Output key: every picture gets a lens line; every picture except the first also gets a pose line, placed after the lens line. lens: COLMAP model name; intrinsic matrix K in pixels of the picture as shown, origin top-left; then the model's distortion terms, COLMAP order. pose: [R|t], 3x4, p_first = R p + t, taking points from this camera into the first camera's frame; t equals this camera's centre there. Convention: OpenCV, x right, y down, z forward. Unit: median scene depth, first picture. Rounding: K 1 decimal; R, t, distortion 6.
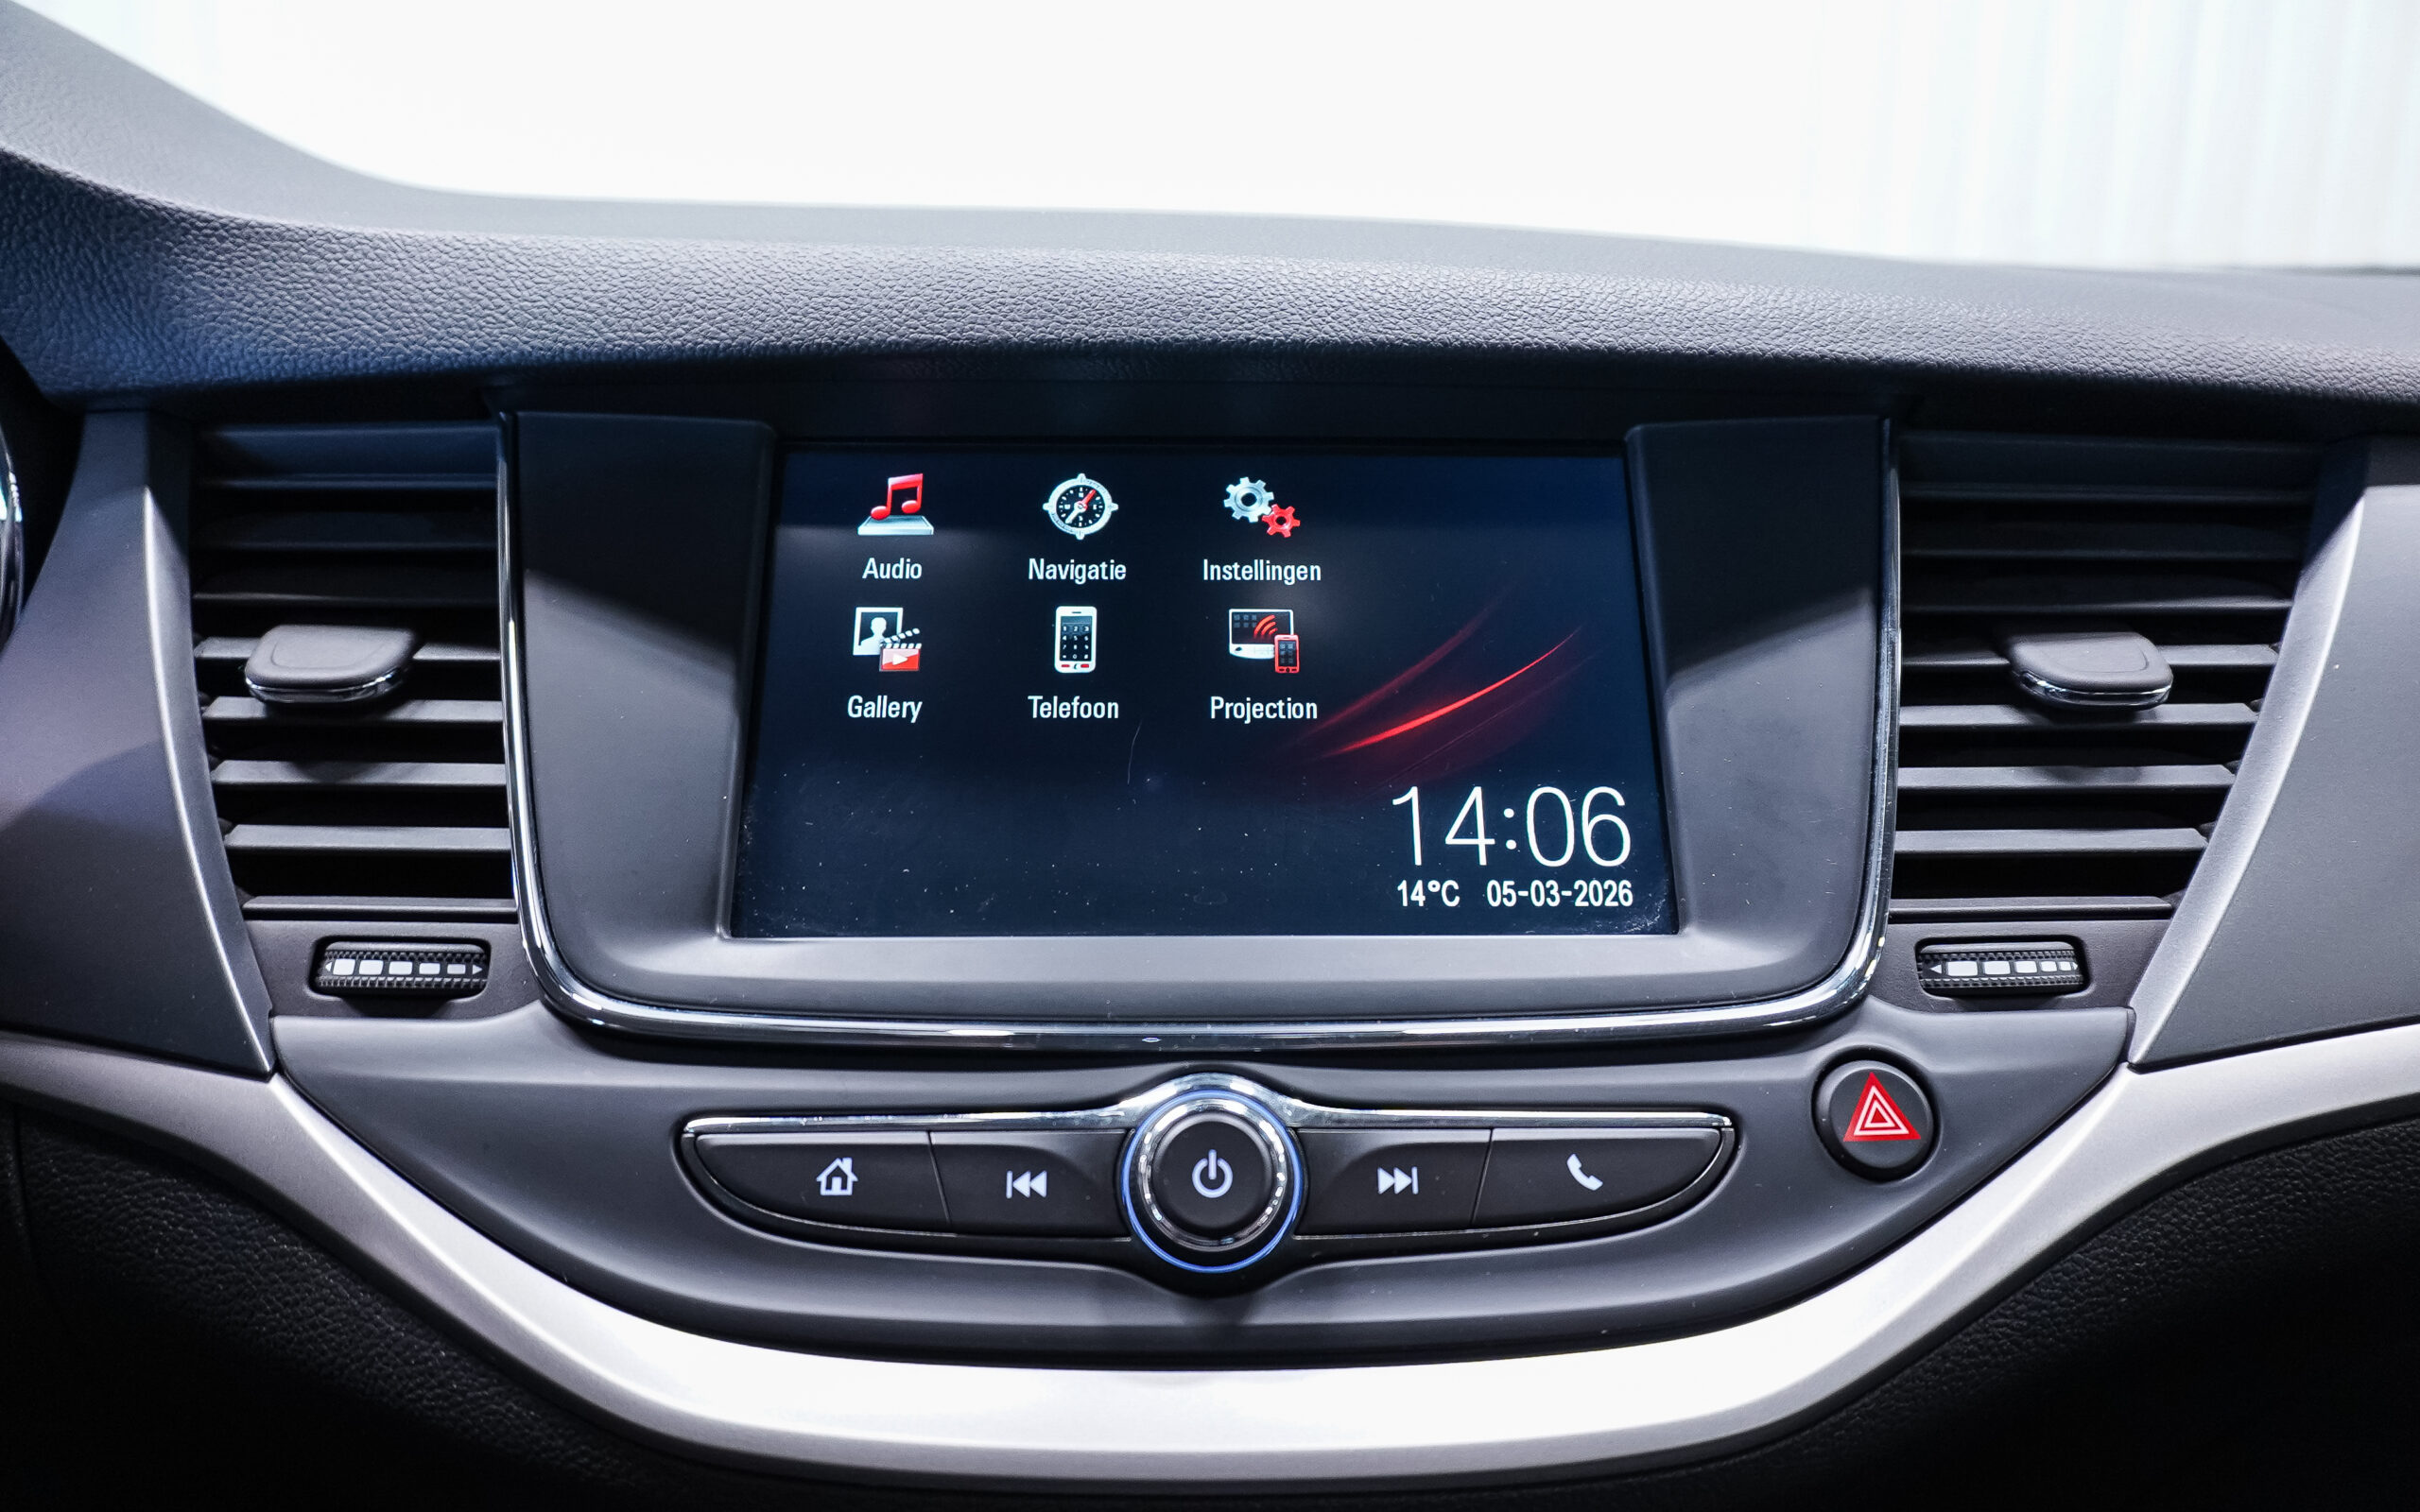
lens RADIAL K [[1703.6, 0, 1223.9], [0, 1703.6, 760.7], [0, 0, 1]] dist [-0.042425, 0.040147]
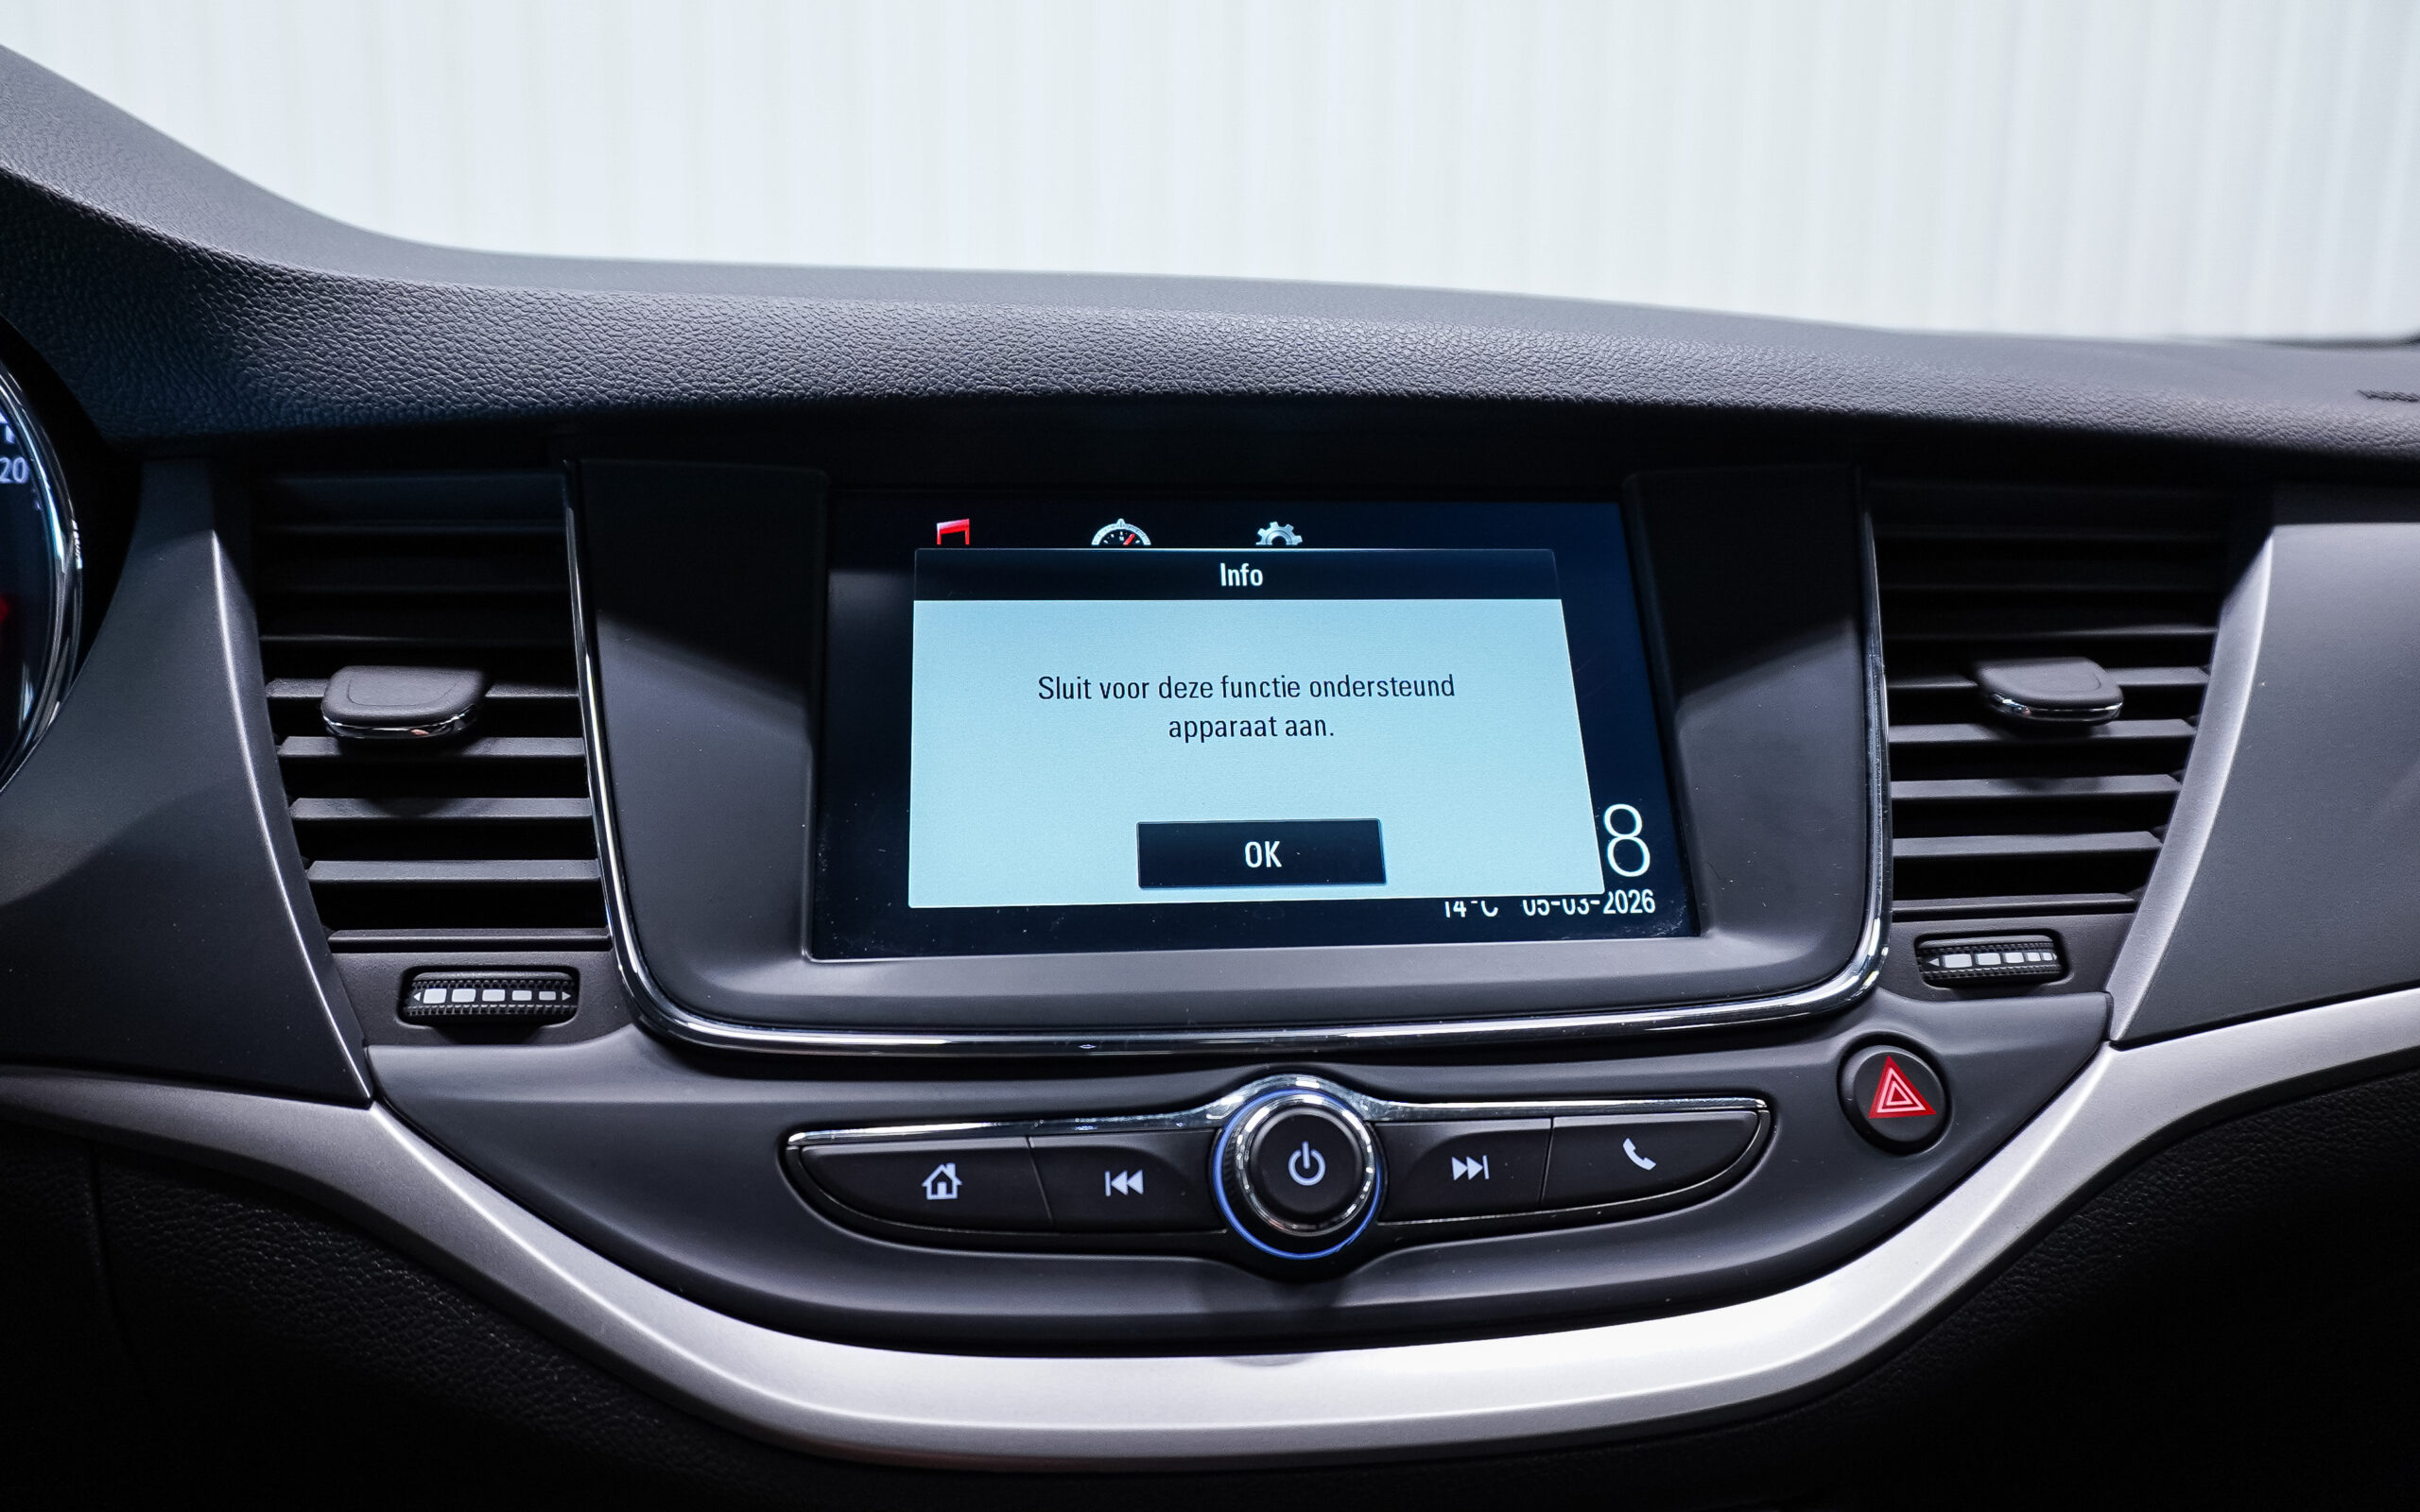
lens RADIAL K [[1703.6, 0, 1205.4], [0, 1703.6, 756.2], [0, 0, 1]] dist [-0.042425, 0.040147]
pose [[0.996620, -0.013939, 0.080956, -0.135986], [0.017702, 0.998787, -0.045942, 0.032323], [-0.080217, 0.047220, 0.995658, -0.058091]]
